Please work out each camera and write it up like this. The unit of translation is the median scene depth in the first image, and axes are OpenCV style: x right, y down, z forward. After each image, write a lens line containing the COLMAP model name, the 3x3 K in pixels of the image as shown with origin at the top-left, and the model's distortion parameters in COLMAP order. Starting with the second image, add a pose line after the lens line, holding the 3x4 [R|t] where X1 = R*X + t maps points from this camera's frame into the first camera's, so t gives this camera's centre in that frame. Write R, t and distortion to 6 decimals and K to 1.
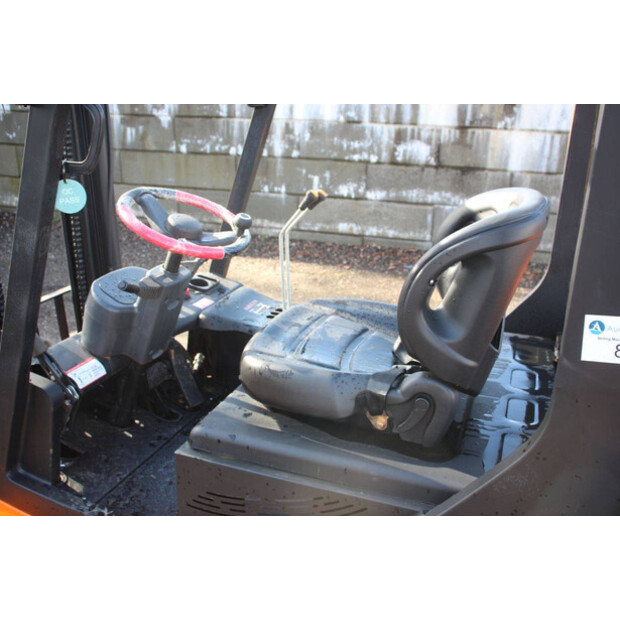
lens RADIAL K [[613.1, 0, 310.0], [0, 613.1, 310.0], [0, 0, 1]] dist [-0.135440, 0.231211]
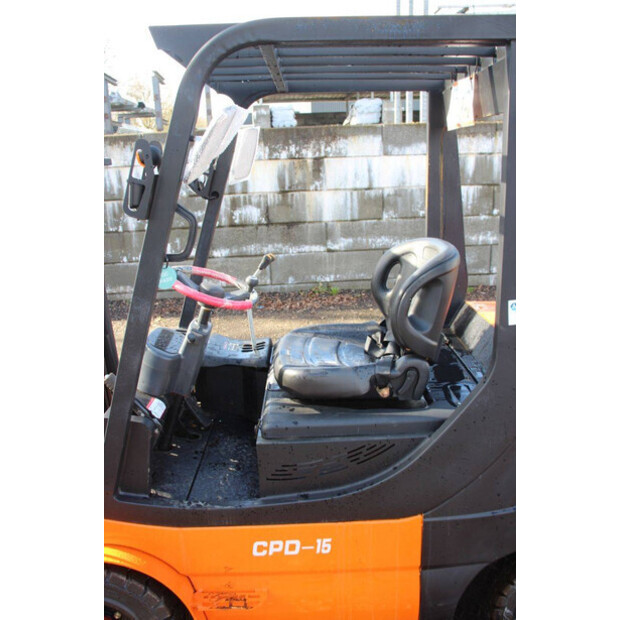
lens RADIAL K [[543.9, 0, 310.0], [0, 543.9, 310.0], [0, 0, 1]] dist [-0.124803, 0.013094]
pose [[0.932867, -0.149640, 0.327669, -0.097944], [0.173322, 0.983876, -0.044128, 0.000220], [-0.315782, 0.097958, 0.943762, -0.057231]]
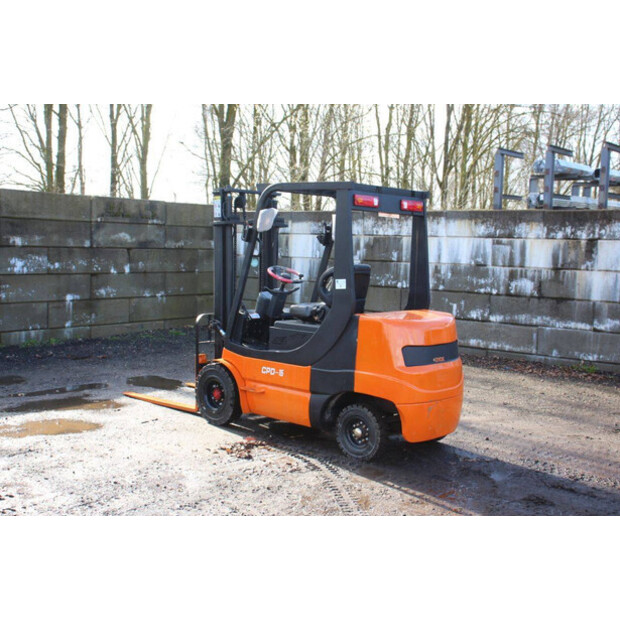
lens RADIAL K [[797.1, 0, 312.8], [0, 797.1, 310.9], [0, 0, 1]] dist [0.009586, 0.077977]
pose [[0.924426, 0.035096, -0.379743, 0.408827], [-0.134571, 0.961722, -0.238709, 0.273153], [0.356829, 0.271771, 0.893763, -0.726333]]
